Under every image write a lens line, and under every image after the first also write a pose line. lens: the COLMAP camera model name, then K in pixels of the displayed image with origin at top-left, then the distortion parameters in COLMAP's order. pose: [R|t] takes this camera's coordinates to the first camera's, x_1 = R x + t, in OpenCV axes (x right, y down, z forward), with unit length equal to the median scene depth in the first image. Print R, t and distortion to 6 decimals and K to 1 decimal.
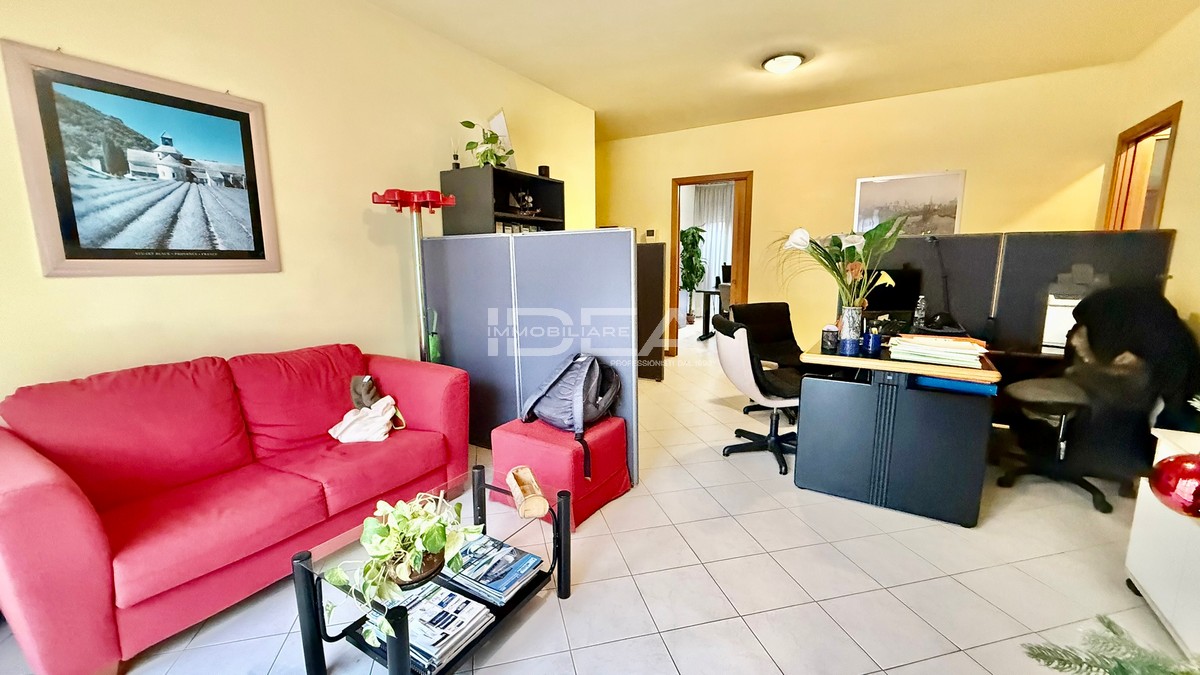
lens RADIAL K [[475.5, 0, 597.6], [0, 475.5, 337.3], [0, 0, 1]] dist [-0.001991, 0.000405]
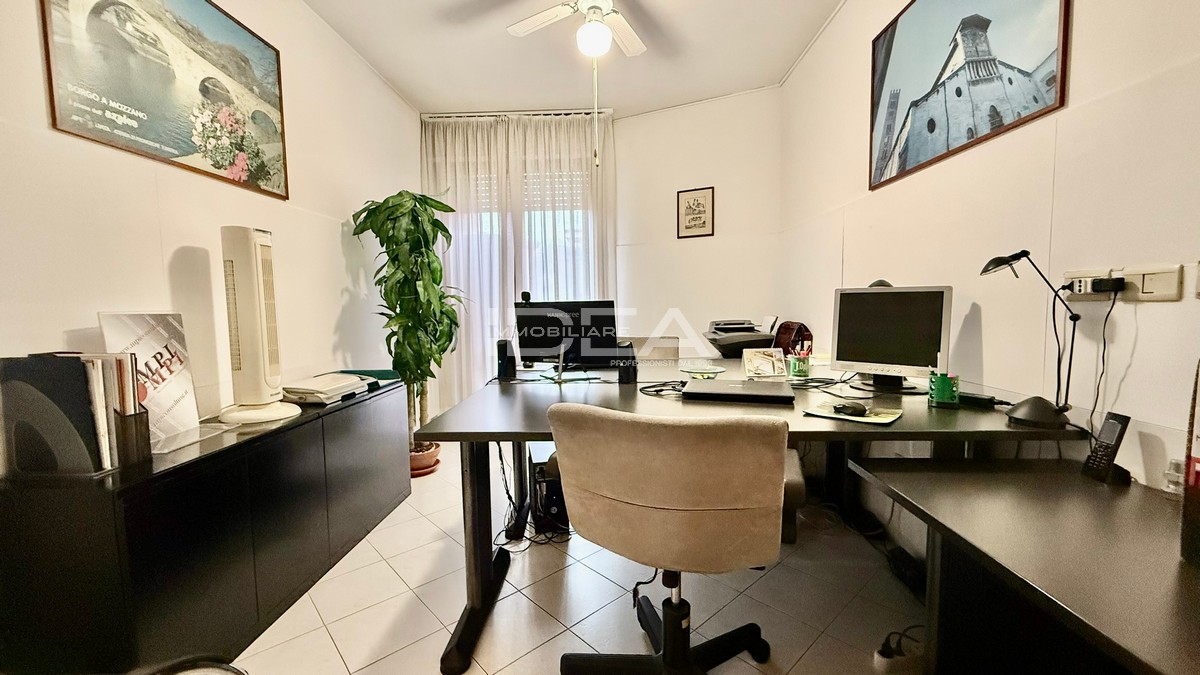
lens RADIAL K [[475.5, 0, 598.9], [0, 475.5, 336.3], [0, 0, 1]] dist [-0.001991, 0.000405]
pose [[0.874609, -0.044427, 0.482789, 0.572666], [0.090375, 0.993279, -0.072318, -0.366606], [-0.476331, 0.106882, 0.872745, 2.517144]]
